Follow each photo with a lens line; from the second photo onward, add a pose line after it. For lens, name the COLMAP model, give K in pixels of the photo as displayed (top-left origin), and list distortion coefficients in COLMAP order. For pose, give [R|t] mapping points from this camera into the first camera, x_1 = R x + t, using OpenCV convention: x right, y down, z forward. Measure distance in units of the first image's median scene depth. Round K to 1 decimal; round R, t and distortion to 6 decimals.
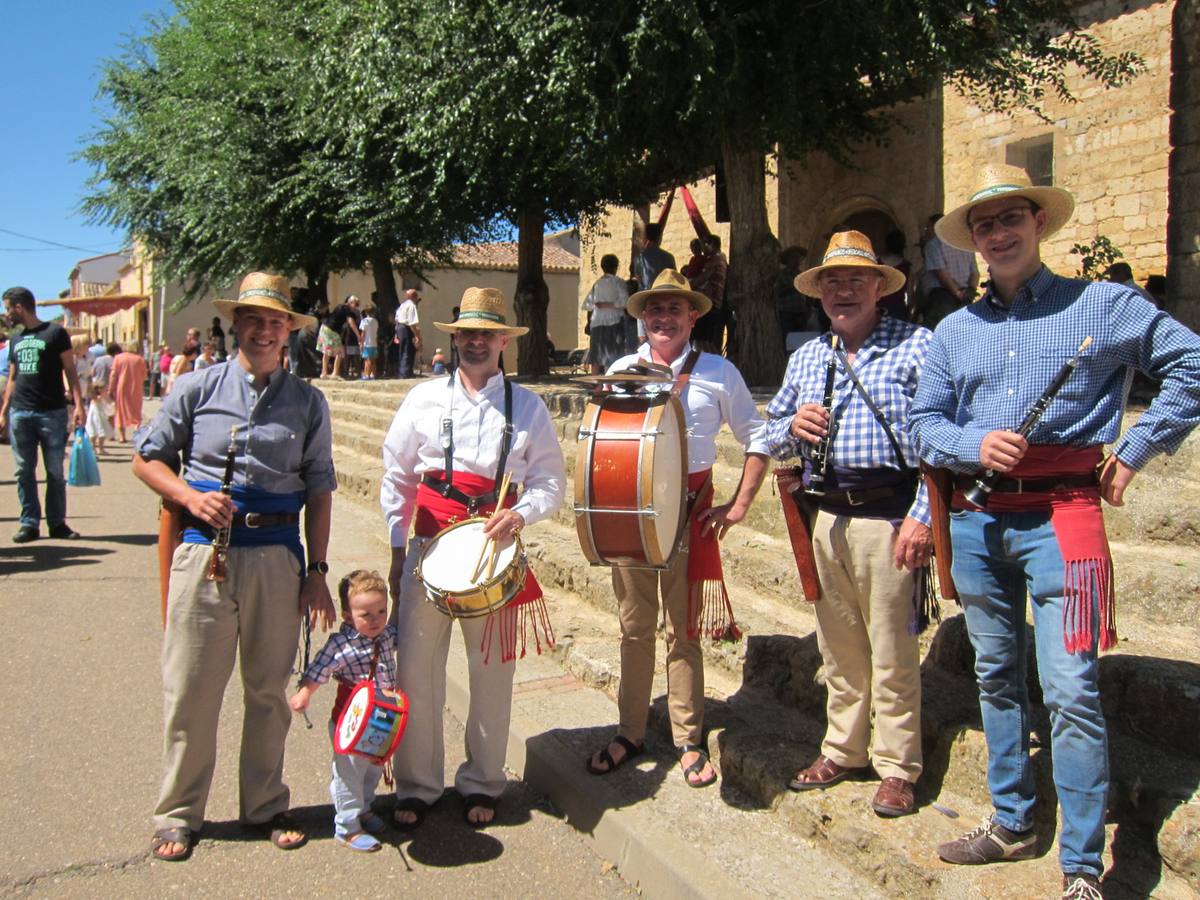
lens RADIAL K [[1012.7, 0, 600.0], [0, 1012.7, 450.0], [0, 0, 1]] dist [-0.061566, 0.020673]
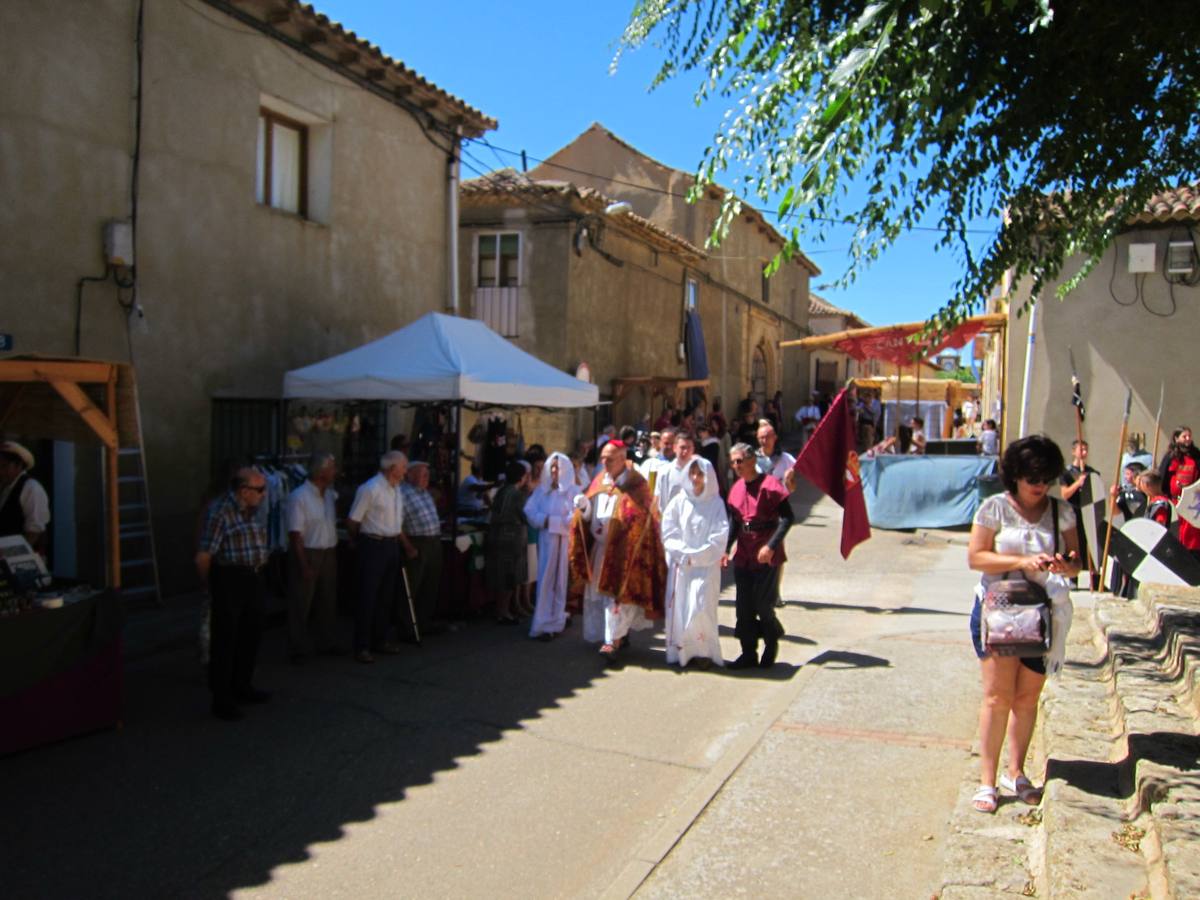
lens RADIAL K [[1012.7, 0, 600.0], [0, 1012.7, 450.0], [0, 0, 1]] dist [-0.061566, 0.020673]
pose [[0.619146, 0.032368, -0.784609, -0.192243], [-0.058439, 0.998279, -0.004932, -0.075843], [0.783099, 0.048906, 0.619972, 0.543855]]
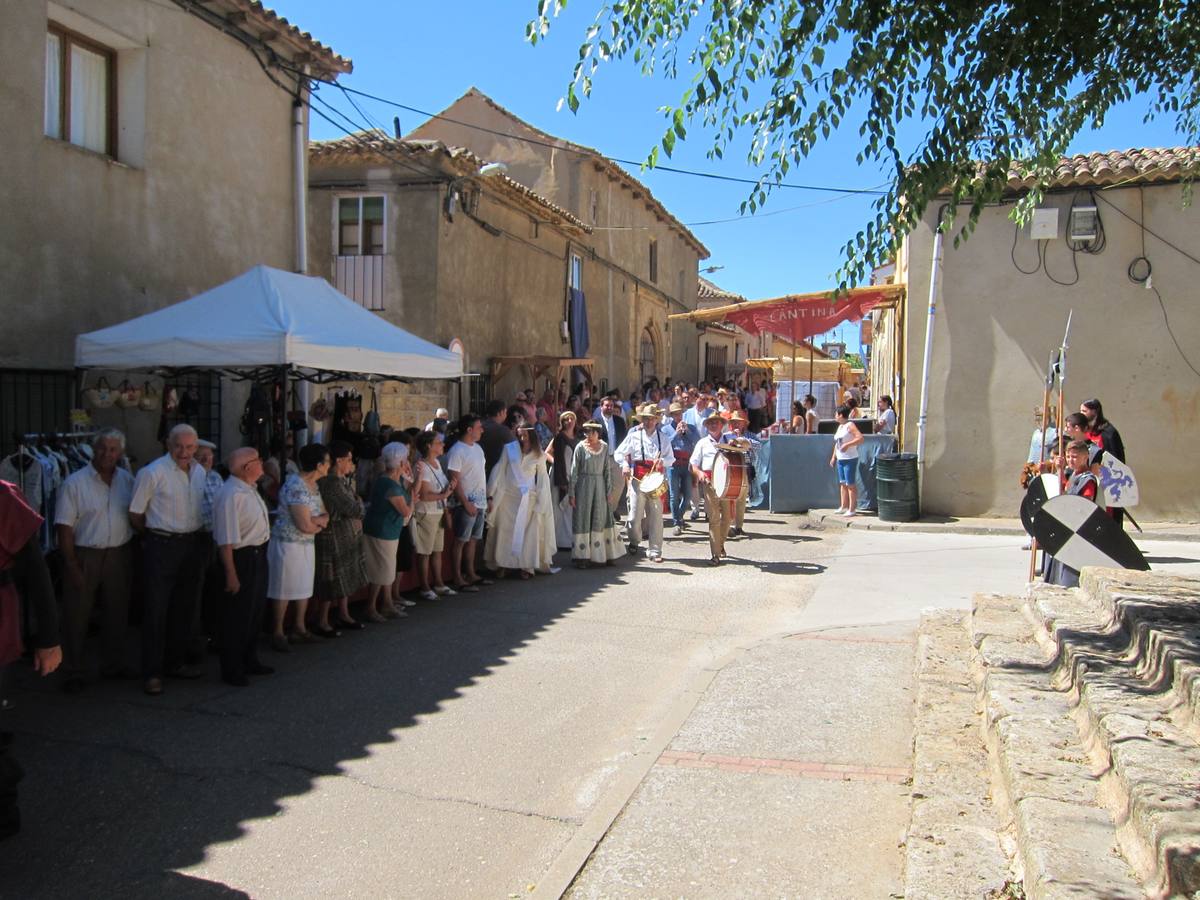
lens RADIAL K [[1012.7, 0, 600.0], [0, 1012.7, 450.0], [0, 0, 1]] dist [-0.061566, 0.020673]
pose [[0.699445, 0.032025, -0.713969, -0.217533], [-0.046741, 0.998907, -0.000984, -0.072640], [0.713156, 0.034060, 0.700177, 0.573679]]
